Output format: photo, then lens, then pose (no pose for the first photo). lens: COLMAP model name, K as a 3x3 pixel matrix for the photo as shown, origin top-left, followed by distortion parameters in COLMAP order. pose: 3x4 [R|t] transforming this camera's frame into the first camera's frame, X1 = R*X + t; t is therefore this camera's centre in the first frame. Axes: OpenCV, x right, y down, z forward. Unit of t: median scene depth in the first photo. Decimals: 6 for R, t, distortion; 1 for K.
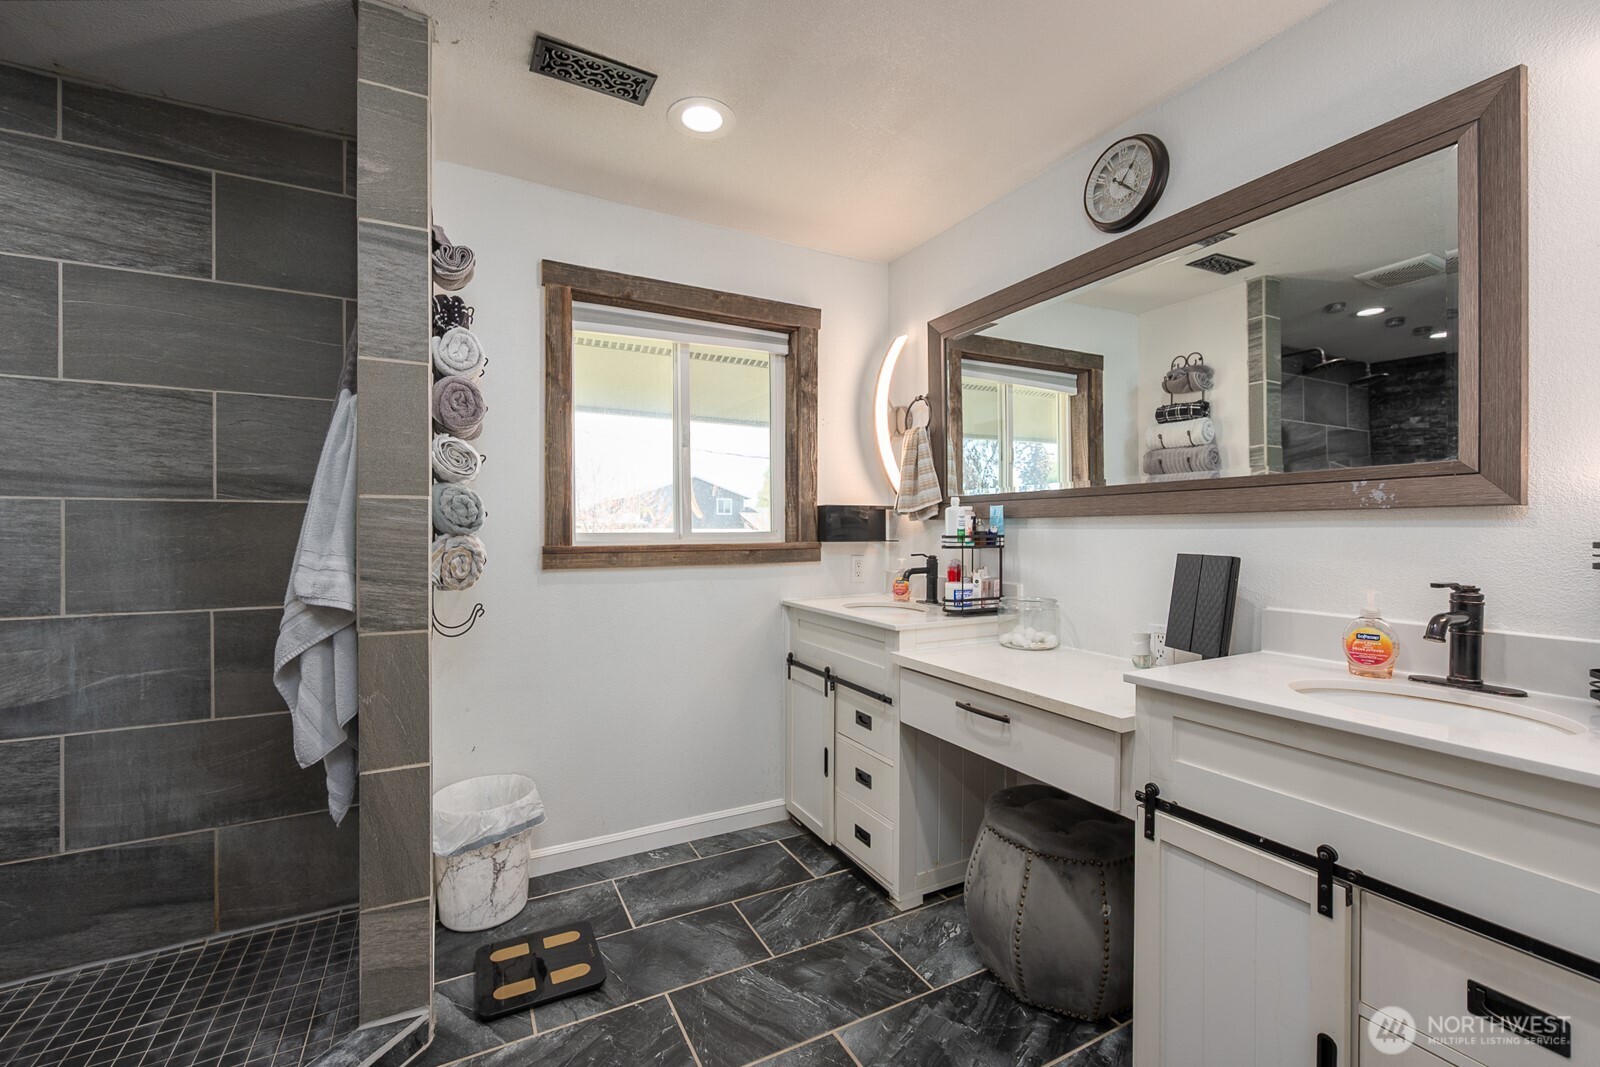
lens RADIAL K [[660.1, 0, 797.3], [0, 660.1, 531.7], [0, 0, 1]] dist [-0.002334, -0.000293]
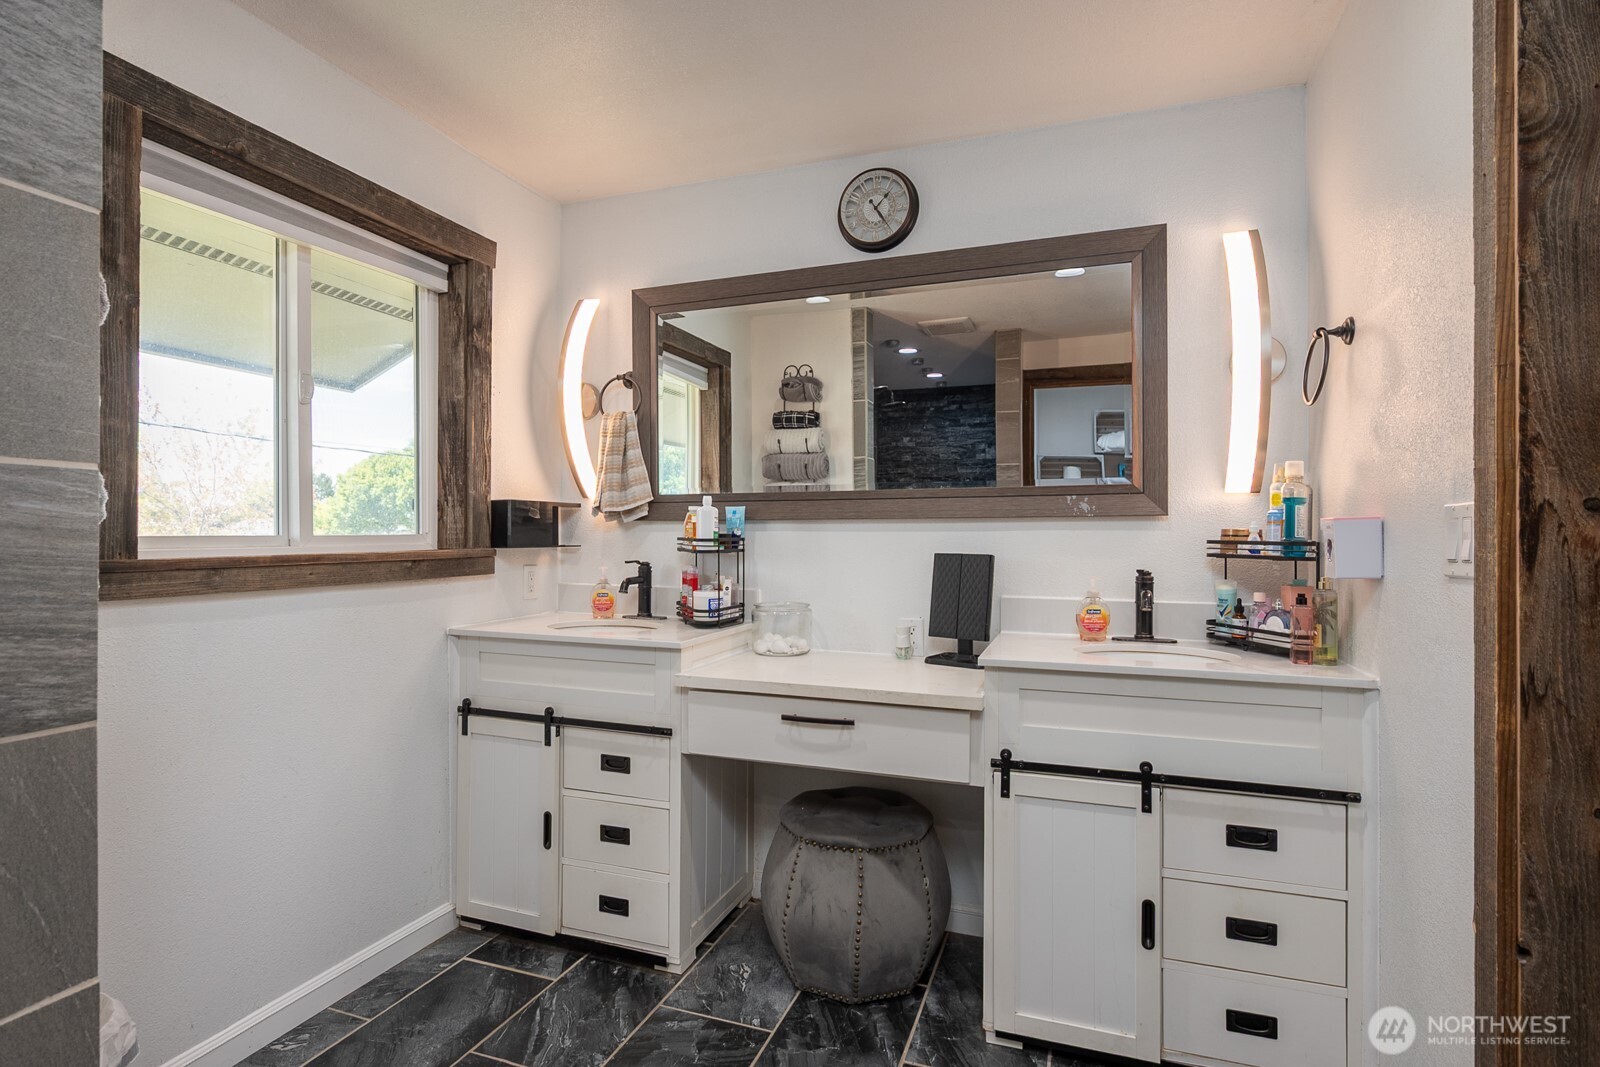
lens RADIAL K [[784.7, 0, 805.4], [0, 784.7, 527.3], [0, 0, 1]] dist [-0.005735, 0.003153]
pose [[0.748154, 0.006135, 0.663496, -0.370137], [0.001269, 0.999942, -0.010676, 0.002240], [-0.663523, 0.008829, 0.748103, 0.111199]]
